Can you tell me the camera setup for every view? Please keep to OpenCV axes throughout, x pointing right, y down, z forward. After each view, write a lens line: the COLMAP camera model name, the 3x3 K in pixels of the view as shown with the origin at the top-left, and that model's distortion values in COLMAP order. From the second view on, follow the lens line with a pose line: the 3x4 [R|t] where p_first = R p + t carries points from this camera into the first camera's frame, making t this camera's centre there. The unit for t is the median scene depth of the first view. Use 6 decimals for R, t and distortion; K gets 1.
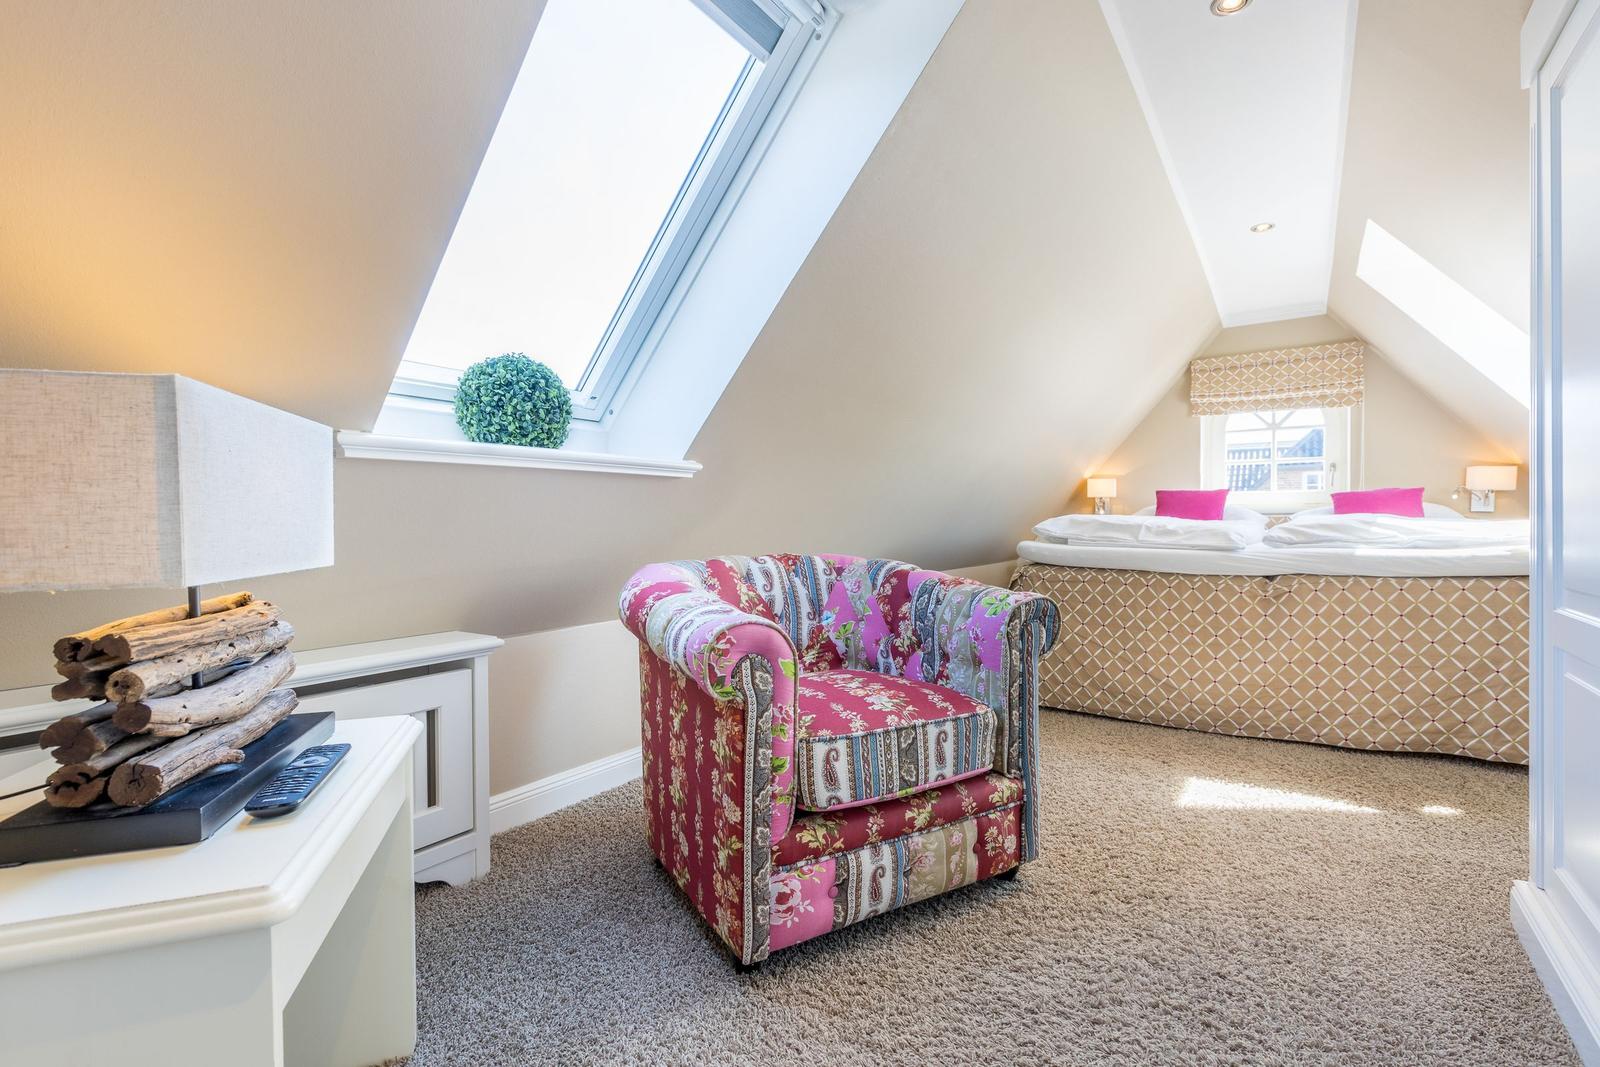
lens RADIAL K [[832.7, 0, 804.0], [0, 832.7, 553.1], [0, 0, 1]] dist [0.000514, 0.000017]
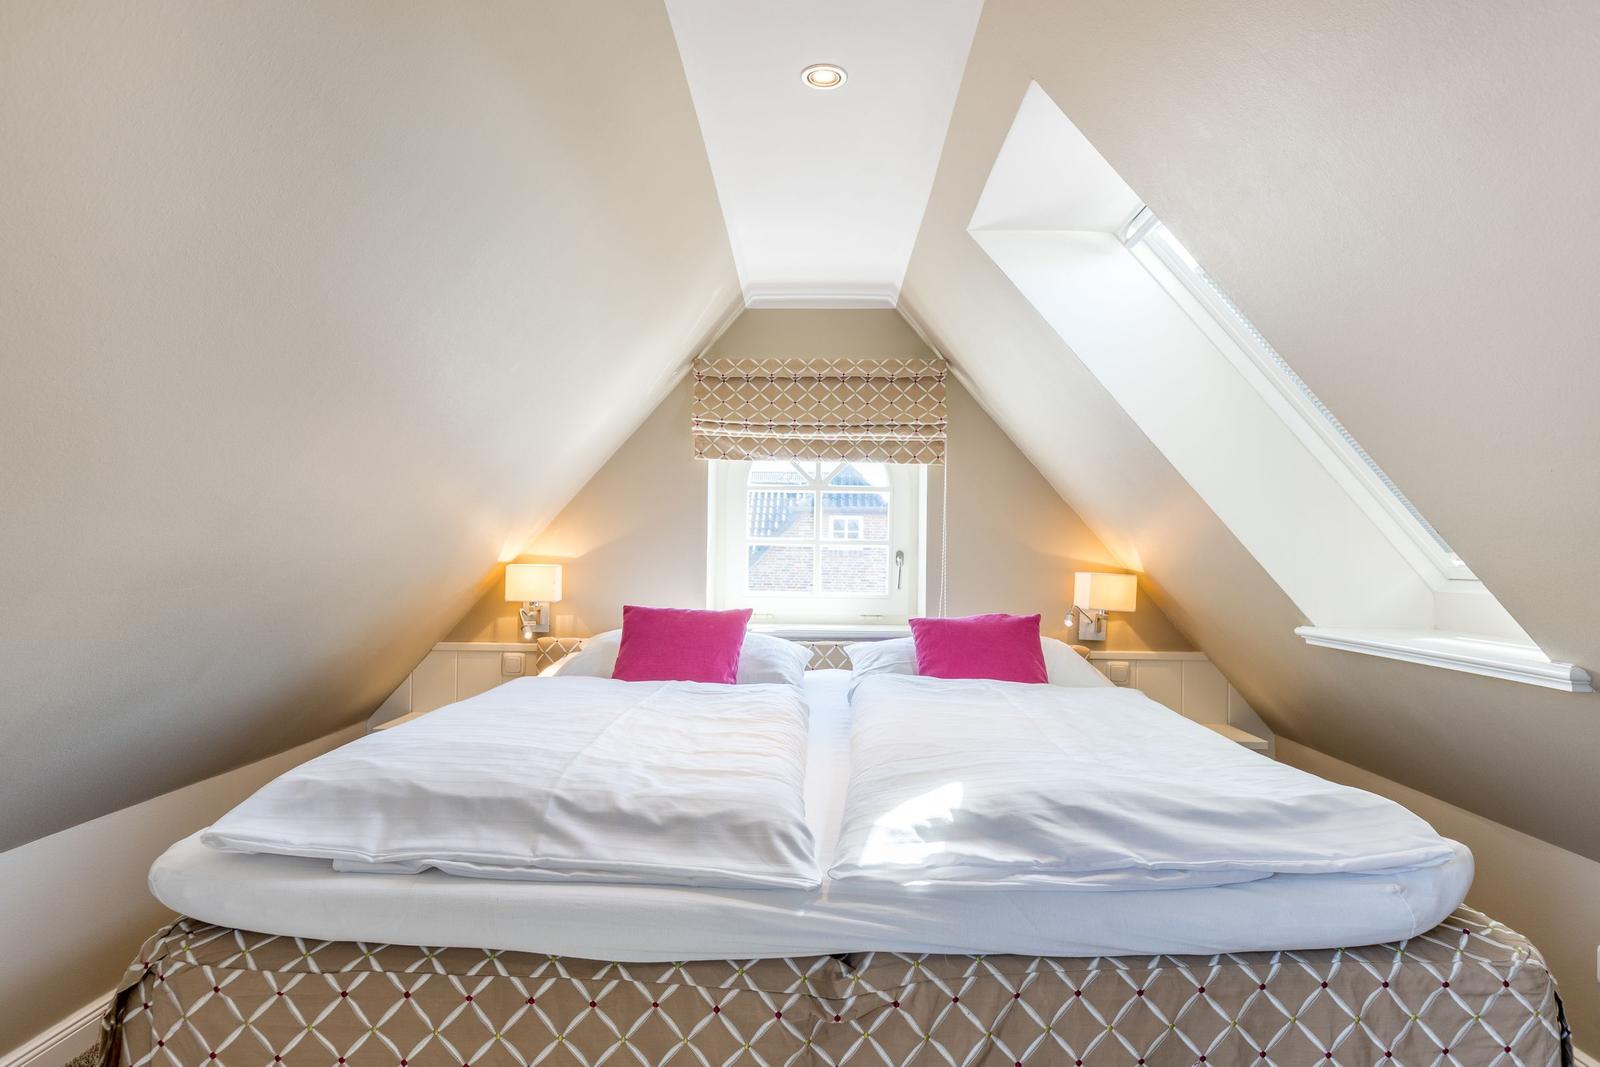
lens RADIAL K [[832.7, 0, 804.0], [0, 832.7, 553.1], [0, 0, 1]] dist [0.000514, 0.000017]
pose [[0.859204, 0.007938, 0.511571, 0.255082], [-0.013303, 0.999888, 0.006830, -0.110402], [-0.511460, -0.012674, 0.859214, 0.502737]]
